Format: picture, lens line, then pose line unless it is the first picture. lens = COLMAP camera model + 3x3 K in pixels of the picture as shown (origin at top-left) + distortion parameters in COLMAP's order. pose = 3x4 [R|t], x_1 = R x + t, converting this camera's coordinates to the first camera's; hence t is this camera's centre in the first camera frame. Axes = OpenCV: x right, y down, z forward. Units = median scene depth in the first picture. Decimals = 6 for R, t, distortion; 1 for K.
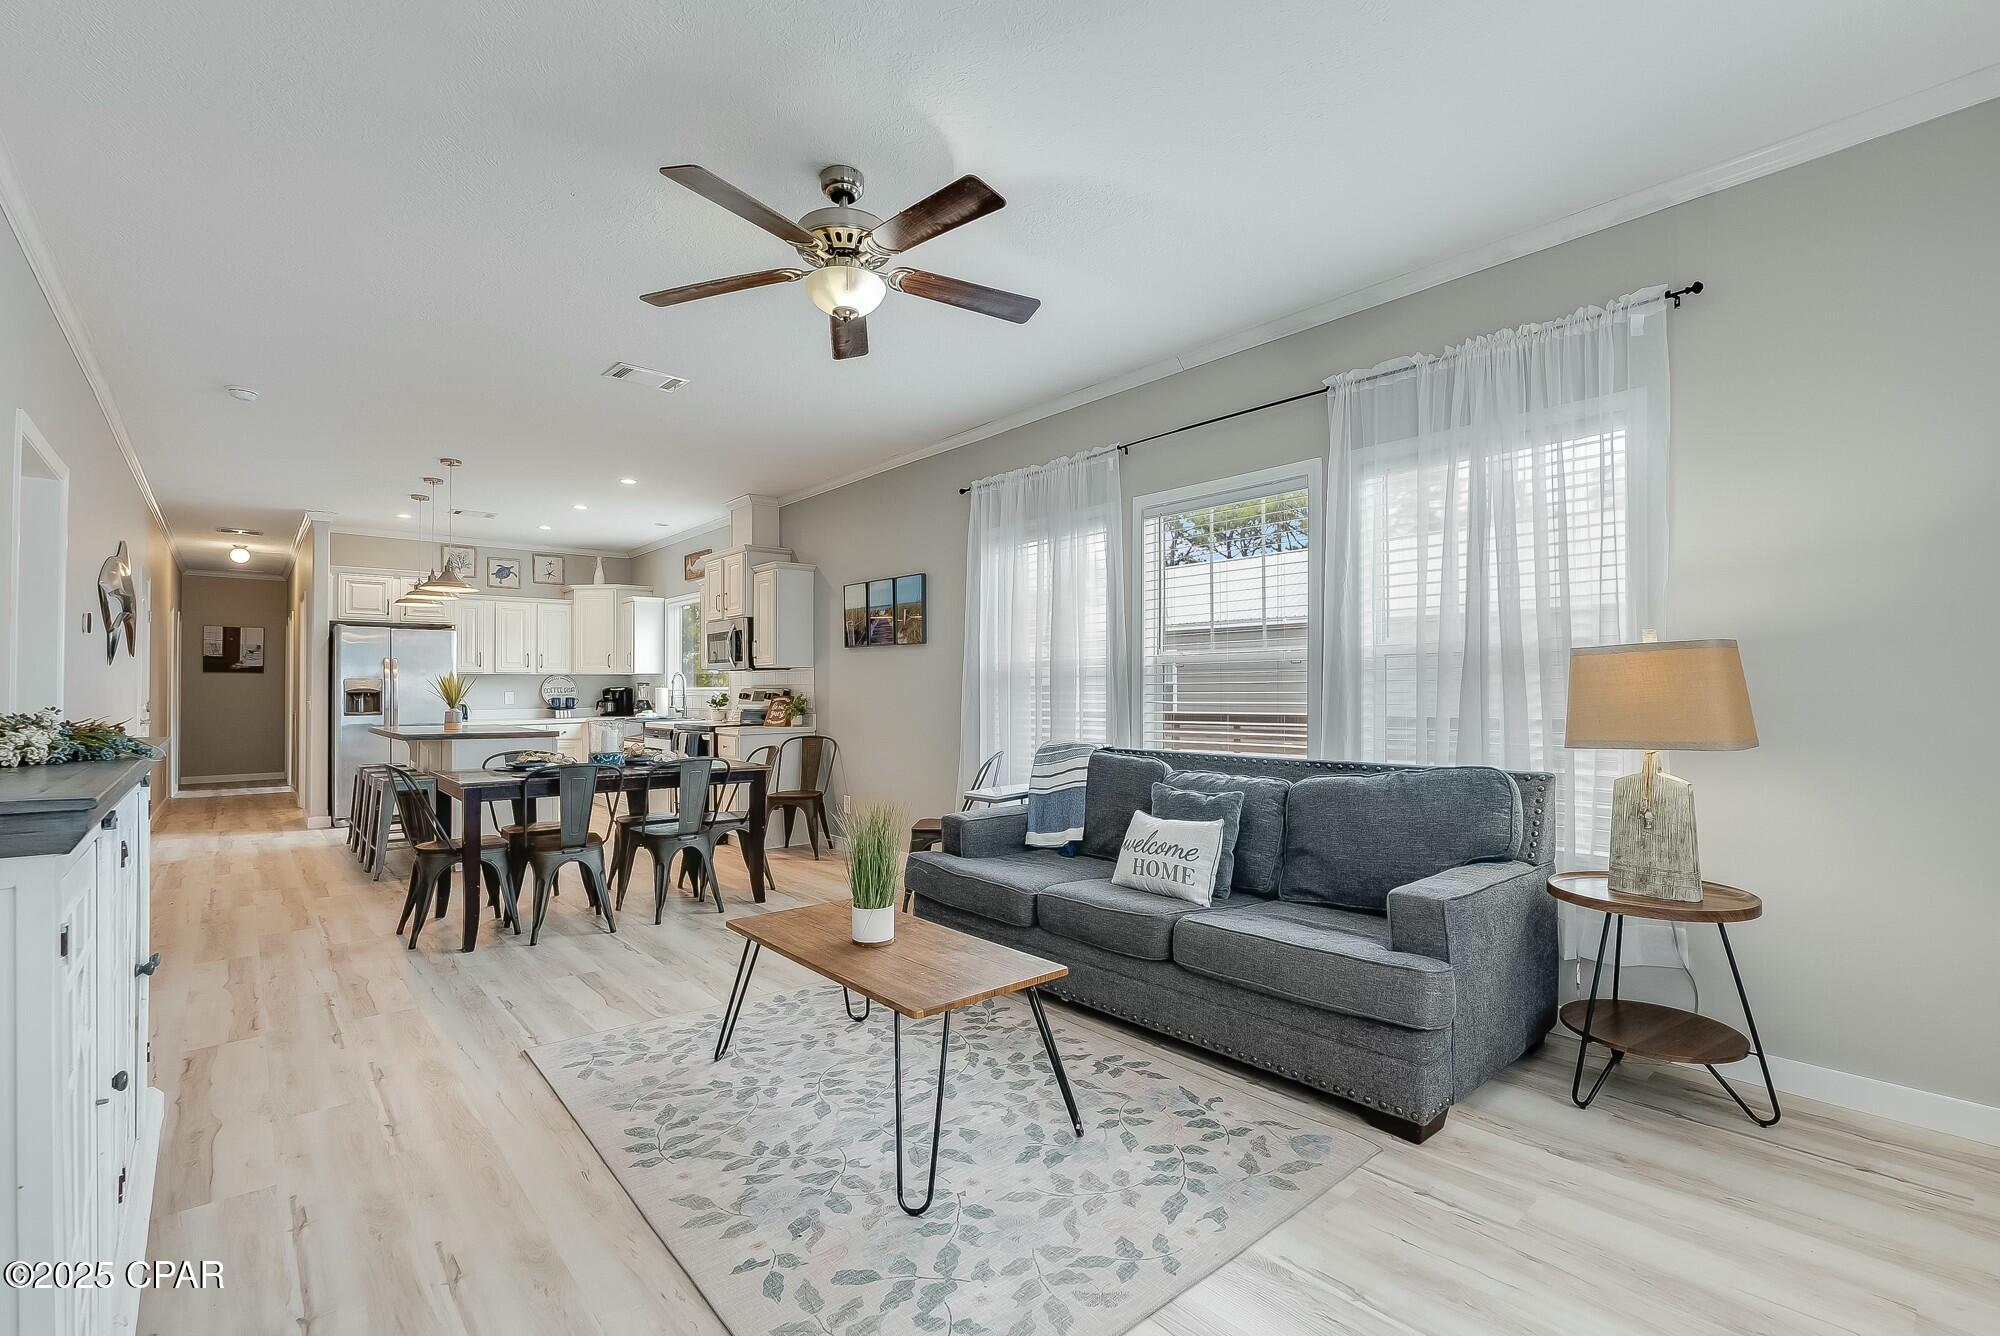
lens RADIAL K [[888.4, 0, 1032.0], [0, 888.4, 681.0], [0, 0, 1]] dist [-0.003276, -0.000217]
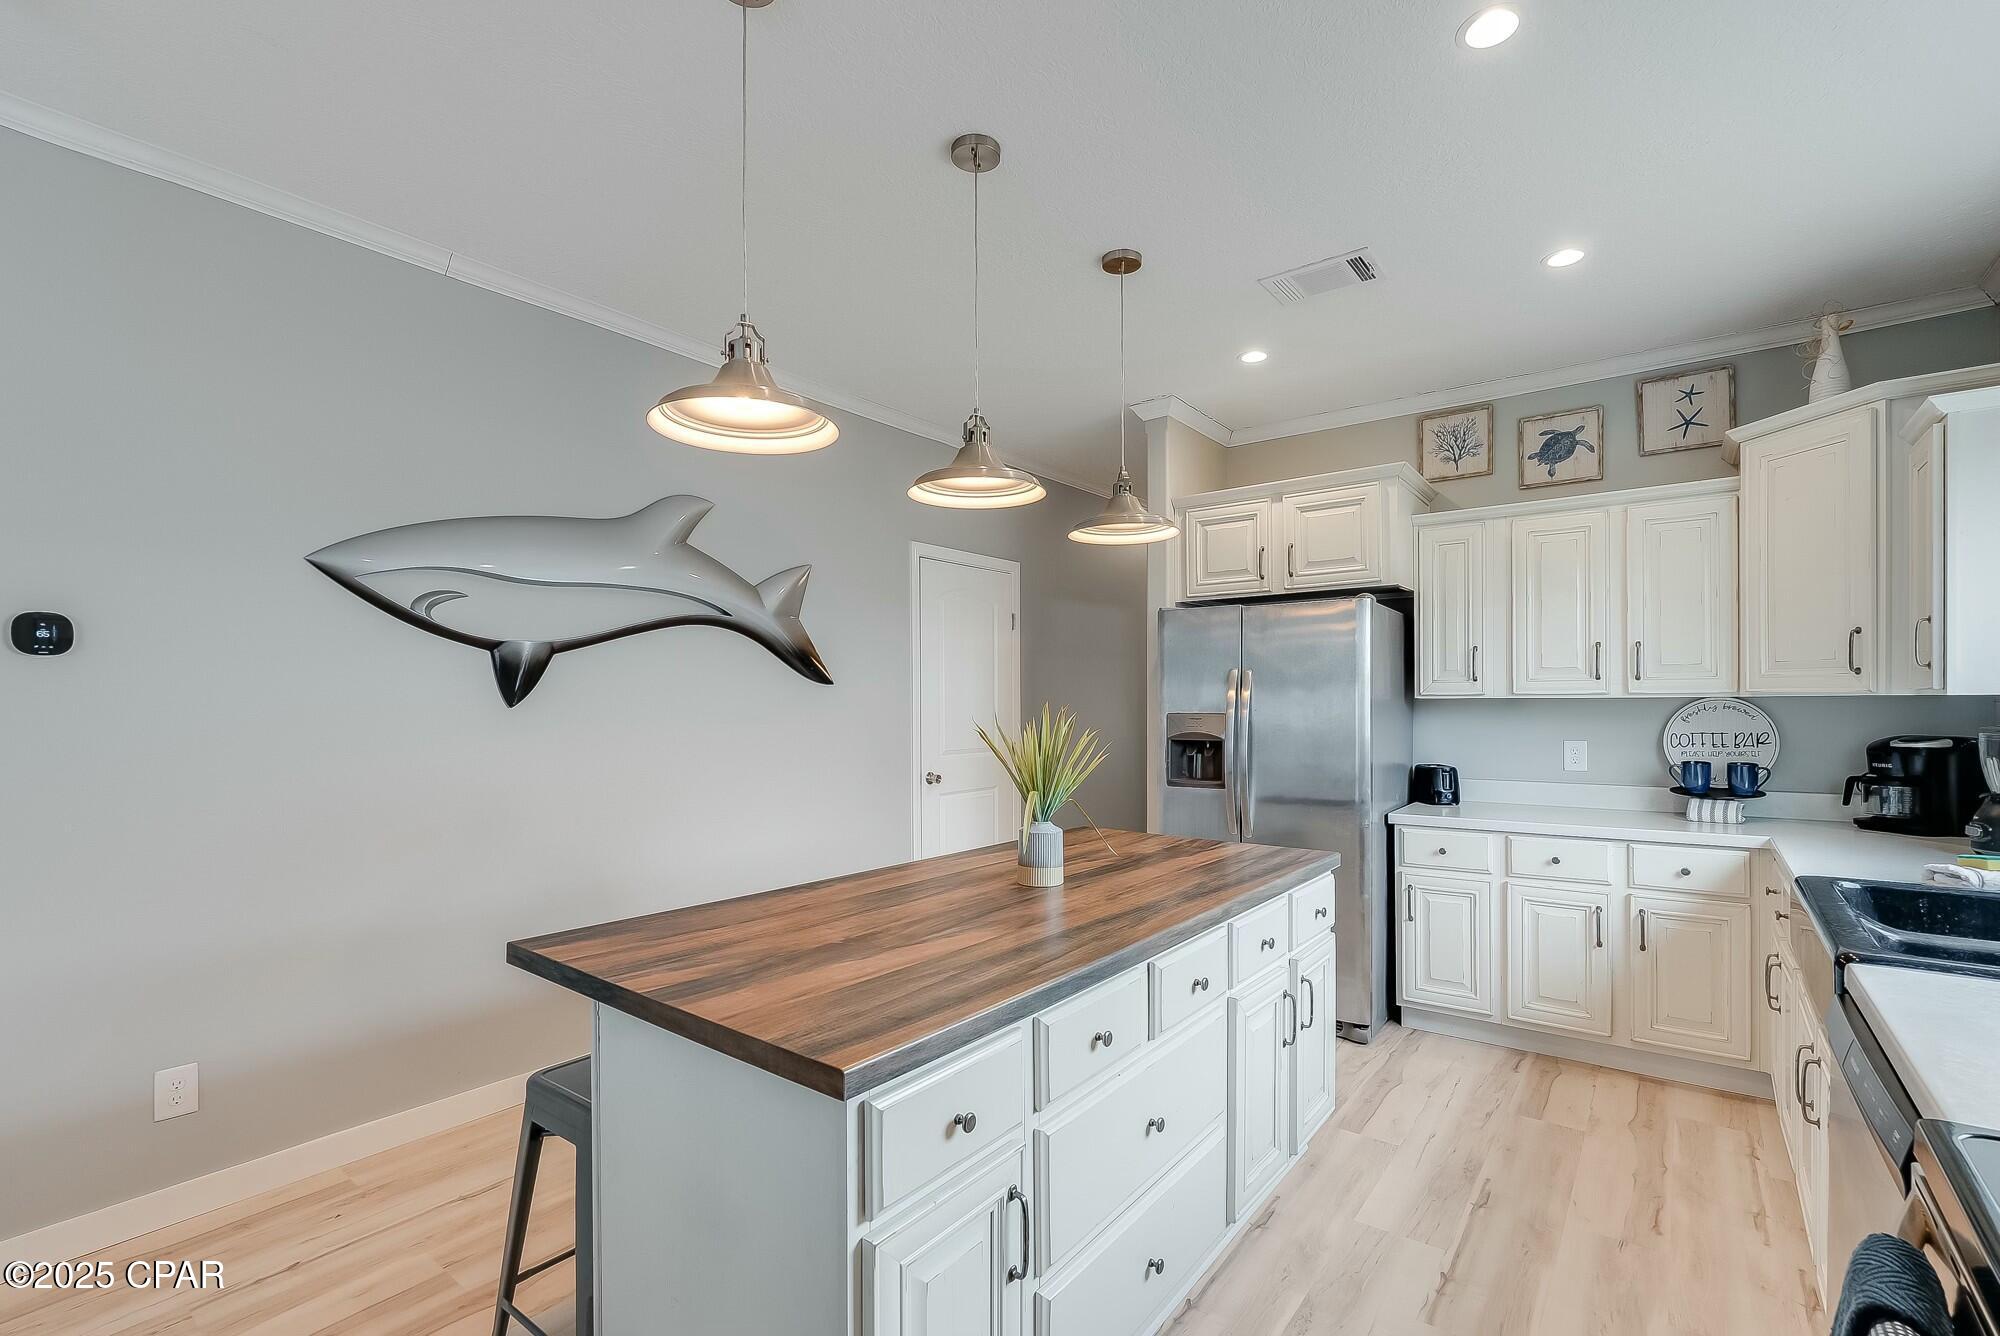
lens RADIAL K [[888.4, 0, 1005.0], [0, 888.4, 696.6], [0, 0, 1]] dist [-0.003276, -0.000217]
pose [[0.158696, 0.000611, -0.987327, -0.280718], [0.010656, 0.999941, 0.002331, -0.013853], [0.987270, -0.010891, 0.158681, 0.820492]]
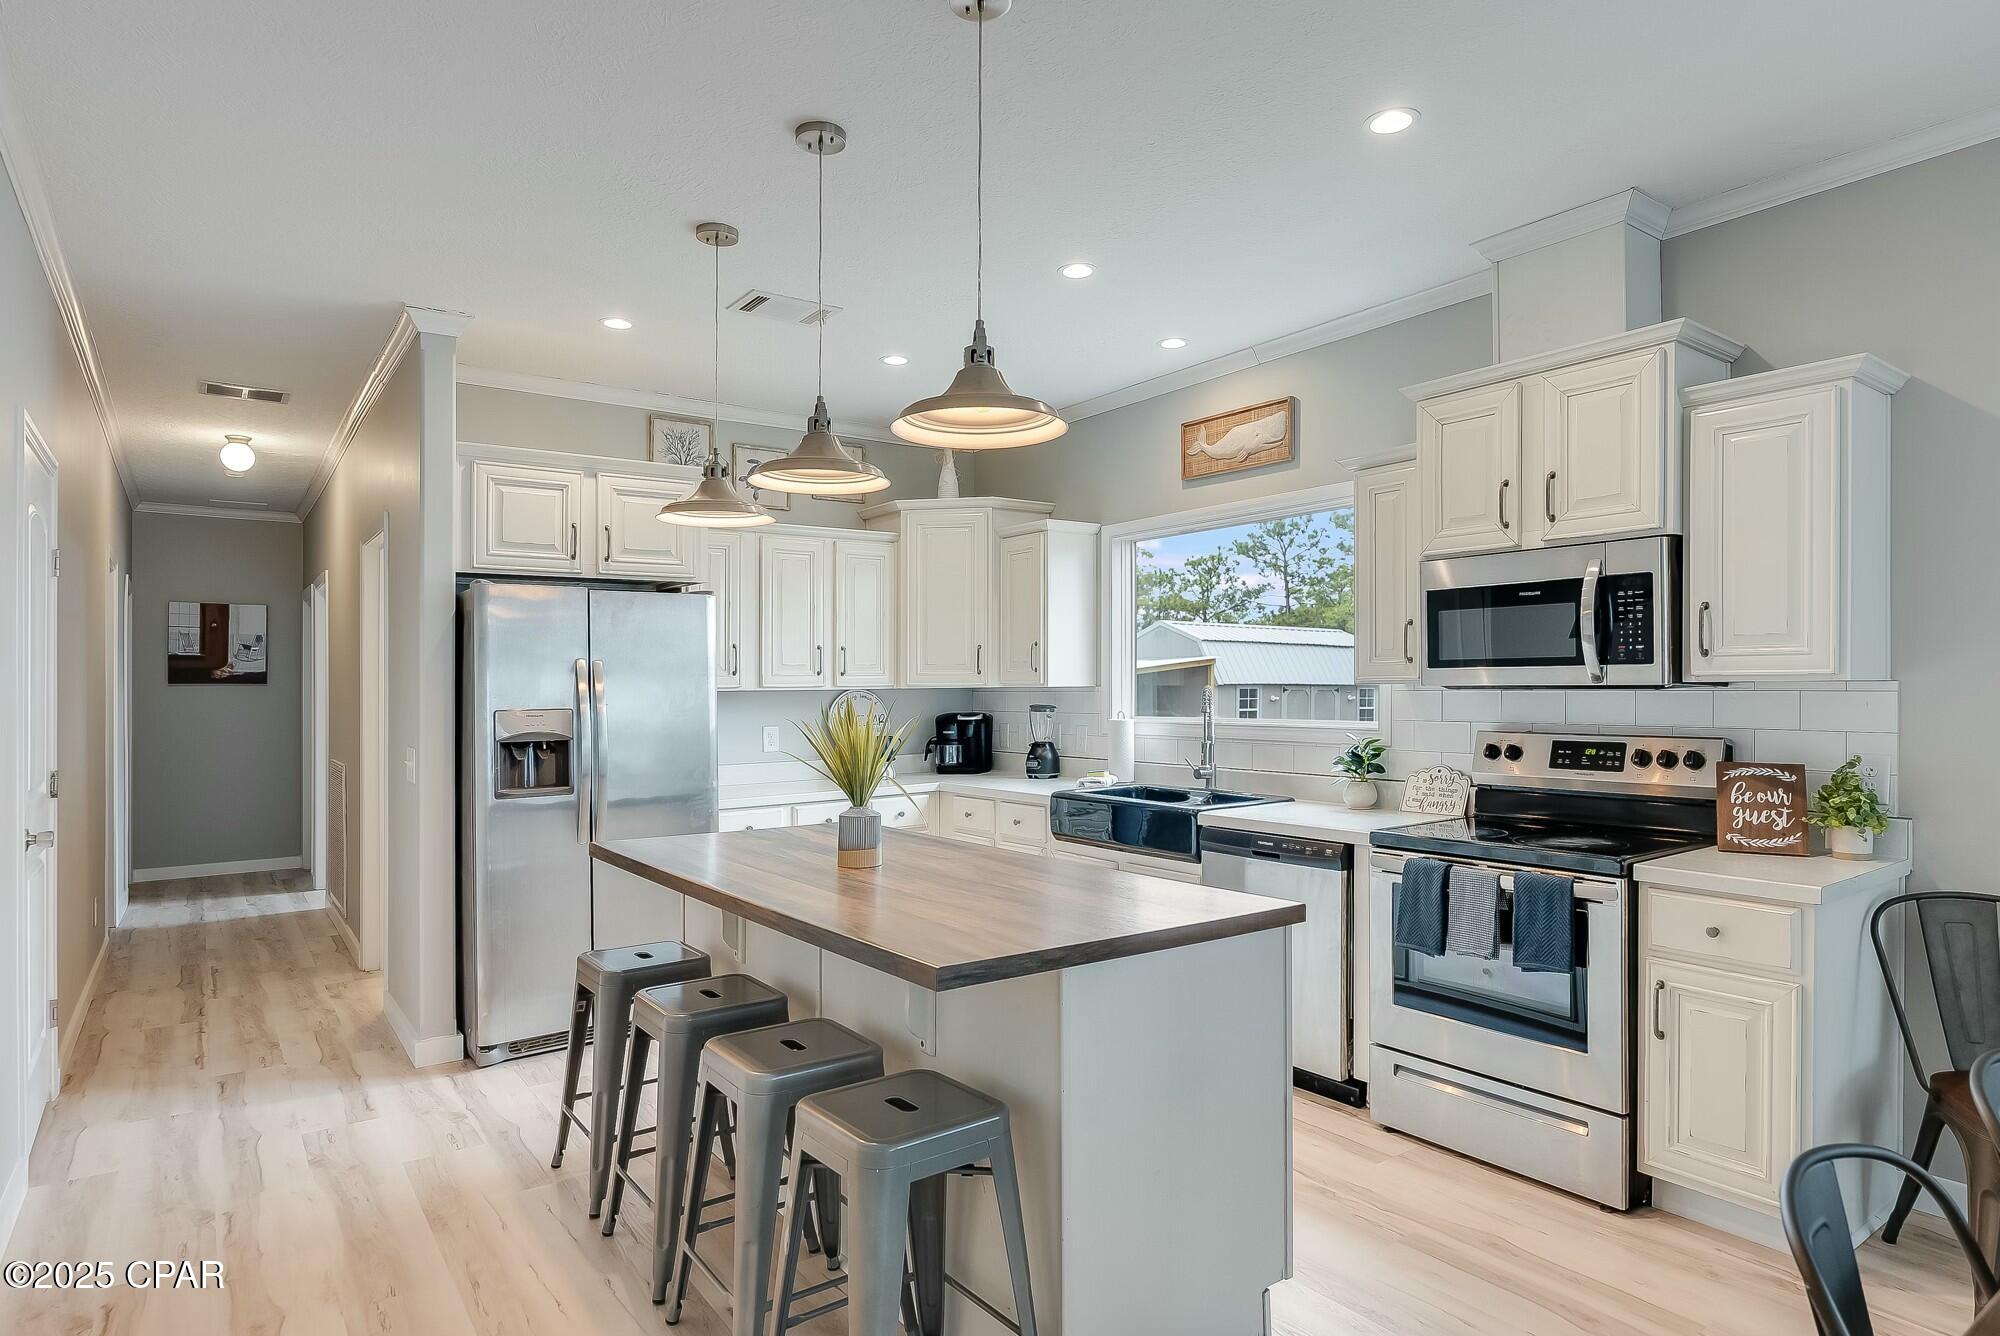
lens RADIAL K [[1128.1, 0, 1064.9], [0, 1128.1, 682.7], [0, 0, 1]] dist [-0.001335, -0.001903]
pose [[0.997170, -0.004620, -0.075034, -0.464877], [0.004911, 0.999981, 0.003695, -0.015641], [0.075016, -0.004053, 0.997174, 0.487098]]
